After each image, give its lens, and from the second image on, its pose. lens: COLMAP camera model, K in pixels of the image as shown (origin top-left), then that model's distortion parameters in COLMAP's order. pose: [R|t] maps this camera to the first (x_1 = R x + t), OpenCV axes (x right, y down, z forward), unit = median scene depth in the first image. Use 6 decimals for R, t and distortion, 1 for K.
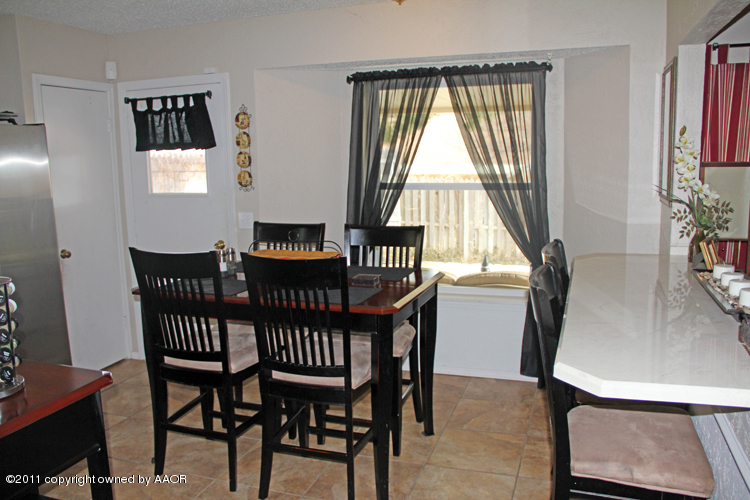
lens RADIAL K [[625.8, 0, 371.7], [0, 625.8, 257.4], [0, 0, 1]] dist [-0.177542, 0.151273]
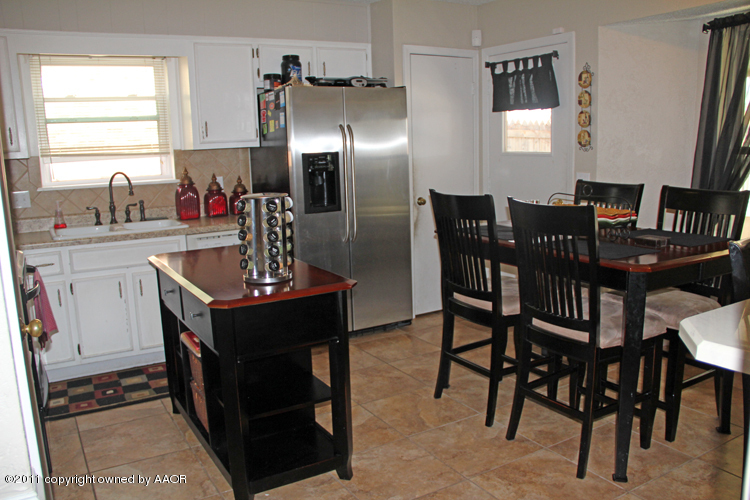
lens RADIAL K [[625.8, 0, 371.7], [0, 625.8, 257.4], [0, 0, 1]] dist [-0.177542, 0.151273]
pose [[0.763250, 0.114895, -0.635806, 0.180151], [-0.091660, 0.993364, 0.069475, 0.025695], [0.639569, 0.005251, 0.768716, 0.032707]]
